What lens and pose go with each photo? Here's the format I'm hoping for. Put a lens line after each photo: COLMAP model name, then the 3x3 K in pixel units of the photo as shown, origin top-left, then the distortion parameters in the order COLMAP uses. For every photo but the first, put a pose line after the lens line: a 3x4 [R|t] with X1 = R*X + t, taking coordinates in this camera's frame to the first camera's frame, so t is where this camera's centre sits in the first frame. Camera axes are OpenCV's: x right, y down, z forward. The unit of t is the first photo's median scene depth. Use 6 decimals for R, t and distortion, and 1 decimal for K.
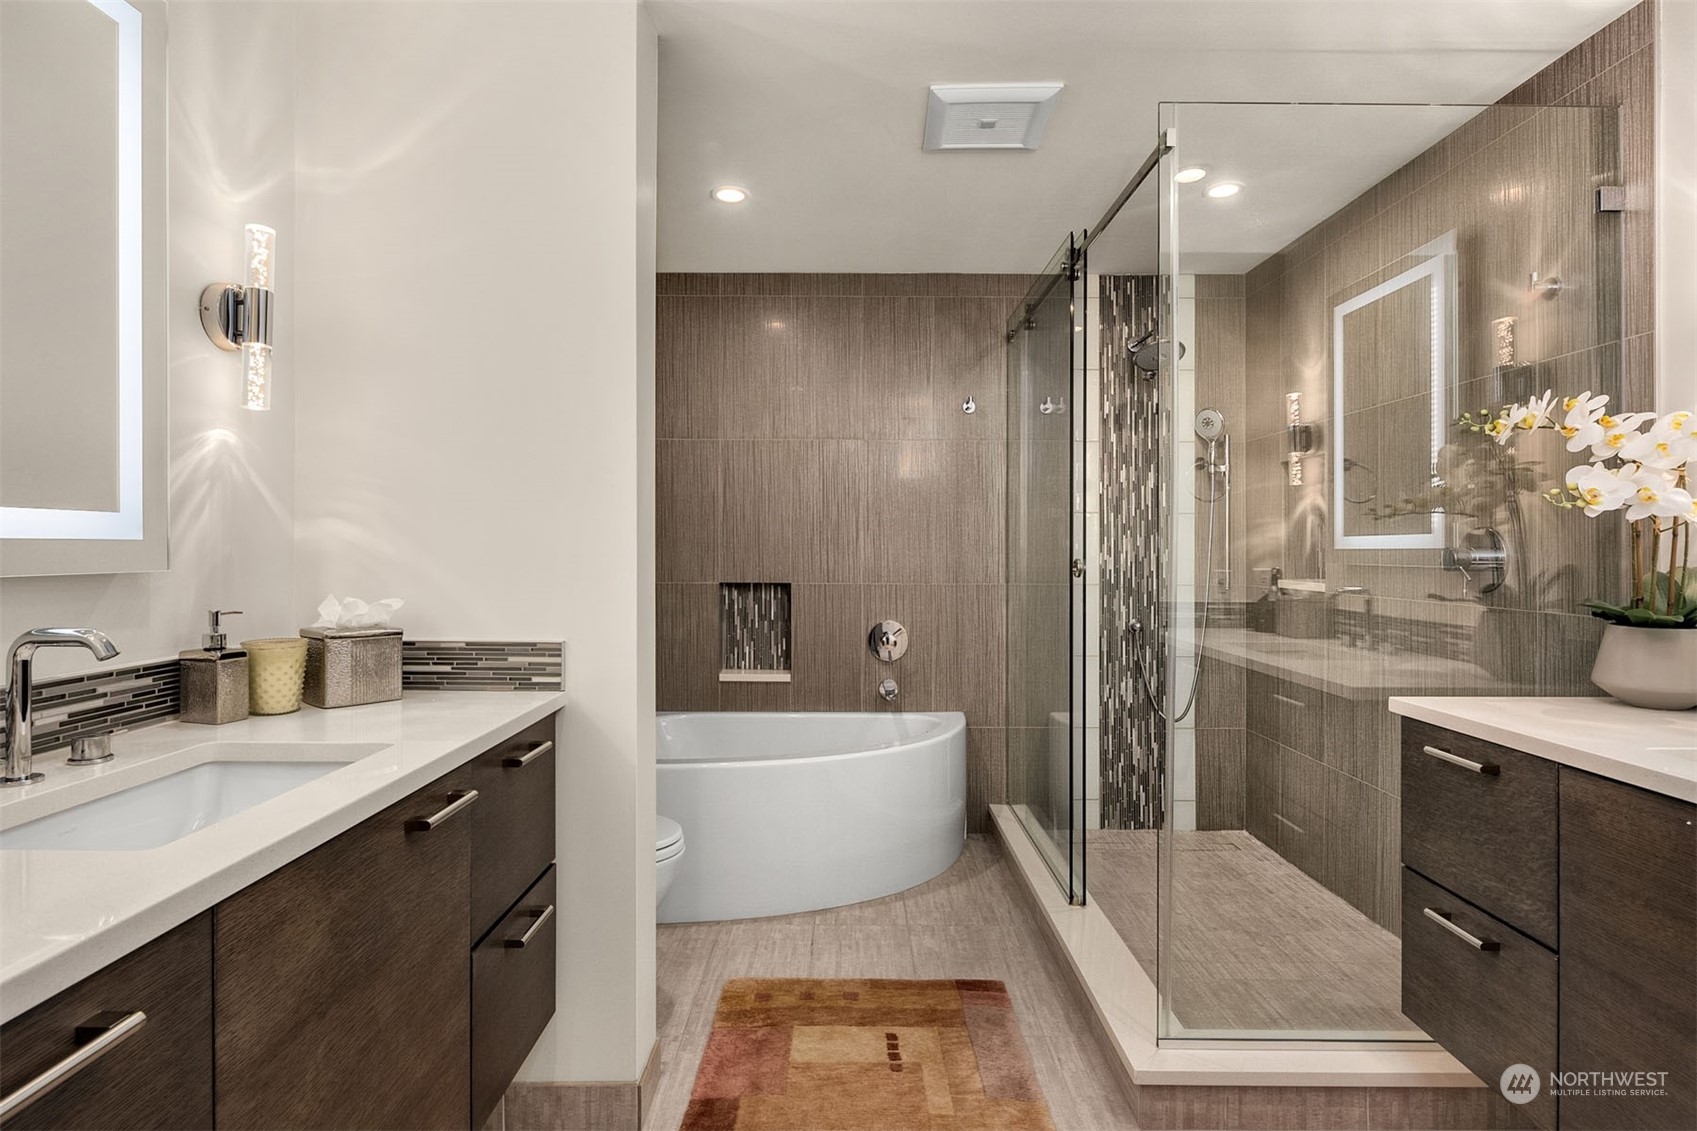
lens RADIAL K [[831.1, 0, 846.5], [0, 831.1, 555.0], [0, 0, 1]] dist [-0.000583, -0.057286]
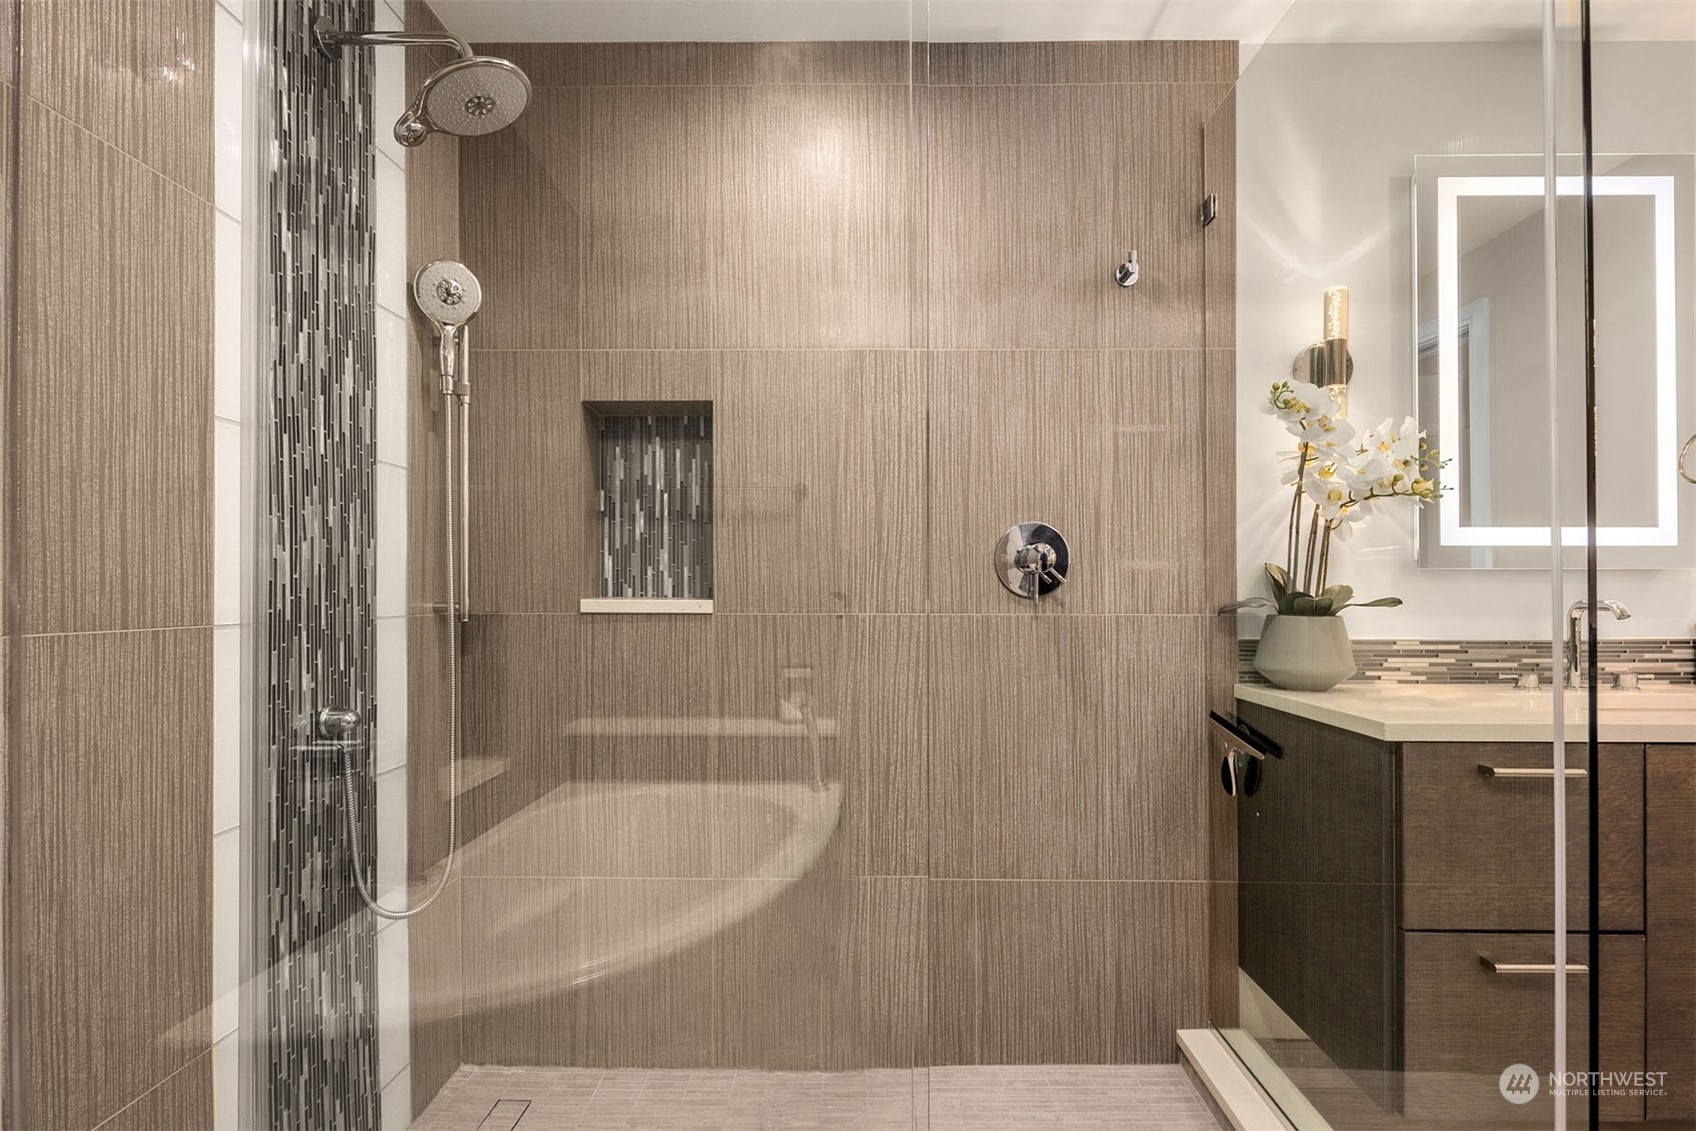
lens RADIAL K [[816.1, 0, 849.9], [0, 816.1, 588.7], [0, 0, 1]] dist [-0.003755, -0.000900]
pose [[0.010957, 0.005530, 0.999925, -0.052746], [0.007913, 0.999953, -0.005617, 0.024569], [-0.999909, 0.007974, 0.010913, 0.736386]]
